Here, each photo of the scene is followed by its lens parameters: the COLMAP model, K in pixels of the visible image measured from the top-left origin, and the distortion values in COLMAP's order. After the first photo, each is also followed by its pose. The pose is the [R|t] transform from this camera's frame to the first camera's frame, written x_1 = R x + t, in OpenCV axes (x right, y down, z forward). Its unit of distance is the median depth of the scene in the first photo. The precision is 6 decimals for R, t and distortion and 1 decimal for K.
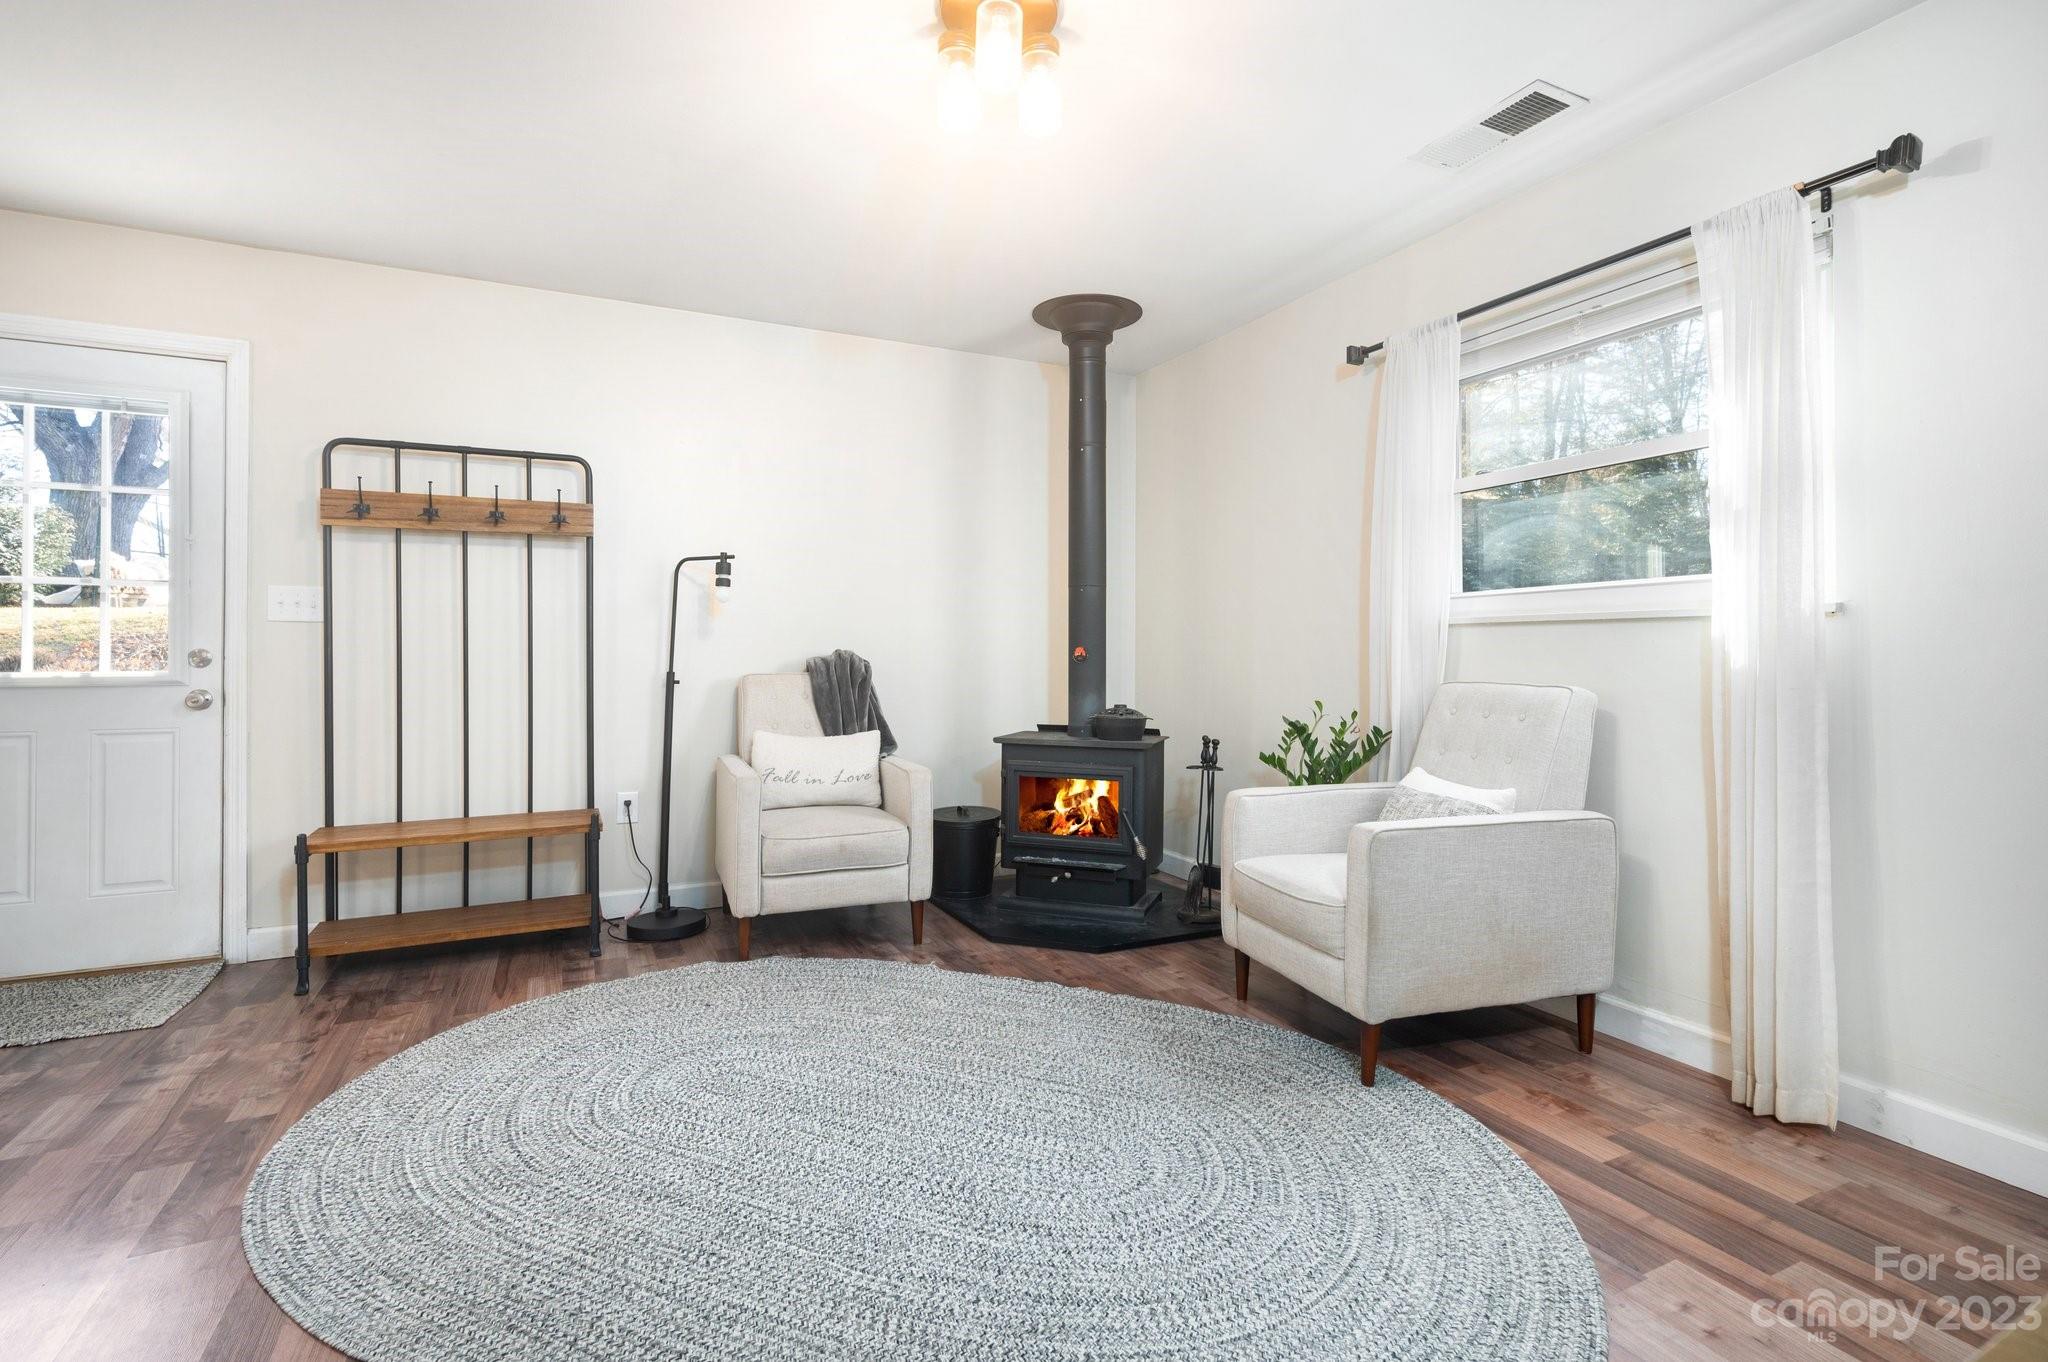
lens RADIAL K [[938.5, 0, 1011.7], [0, 938.5, 653.3], [0, 0, 1]] dist [-0.003080, 0.000229]
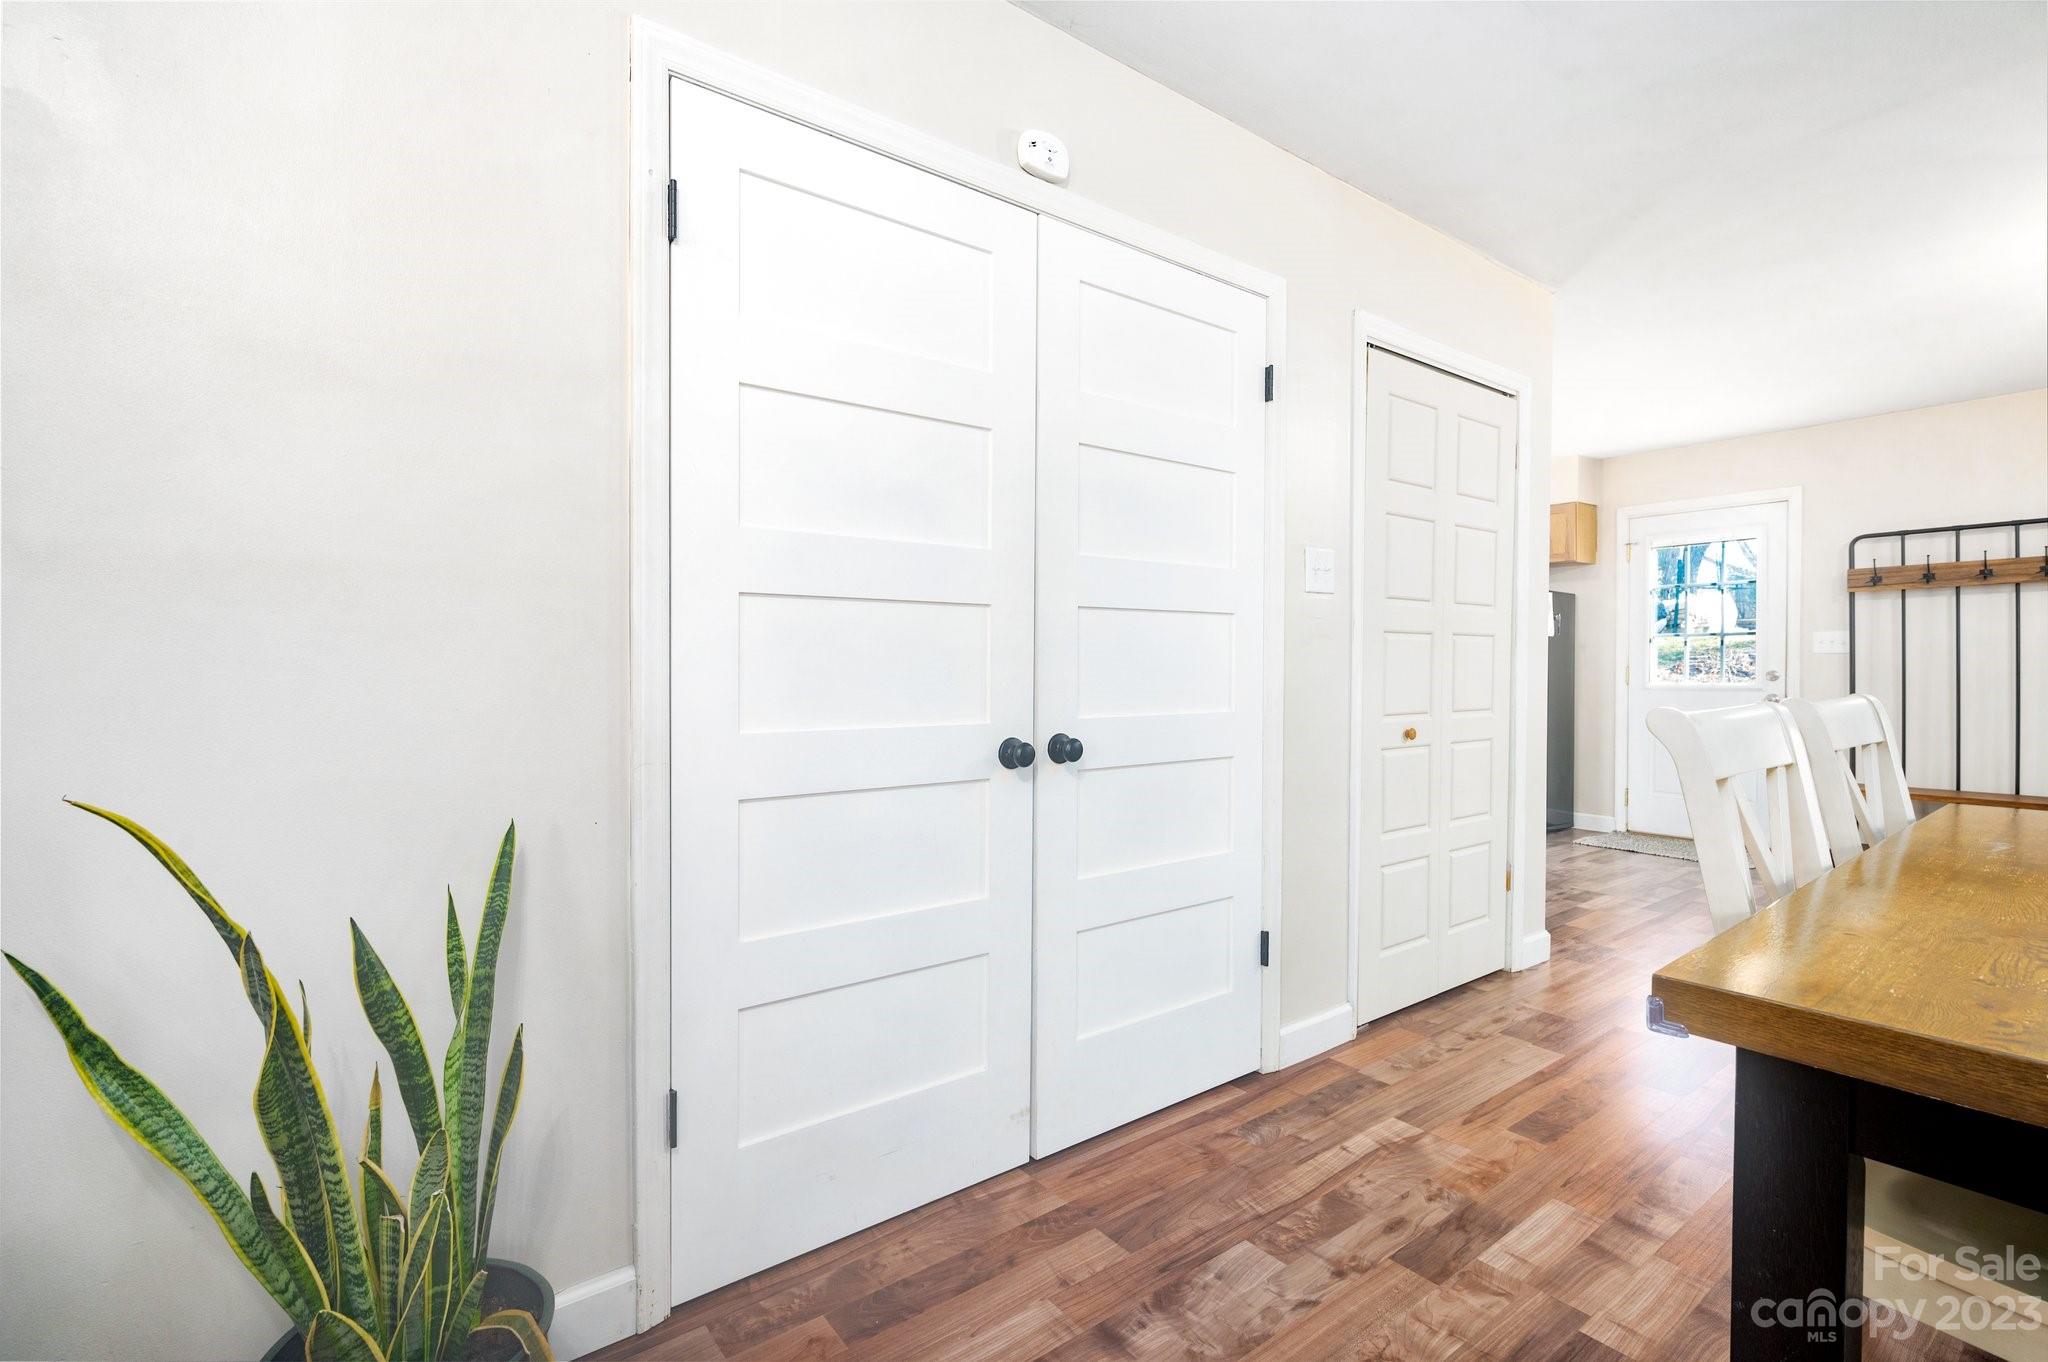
lens RADIAL K [[938.5, 0, 1019.0], [0, 938.5, 671.5], [0, 0, 1]] dist [-0.003080, 0.000229]
pose [[0.202164, 0.004249, -0.979342, 0.519982], [0.001766, 0.999987, 0.004703, -0.012320], [0.979350, -0.002680, 0.202154, -0.678852]]
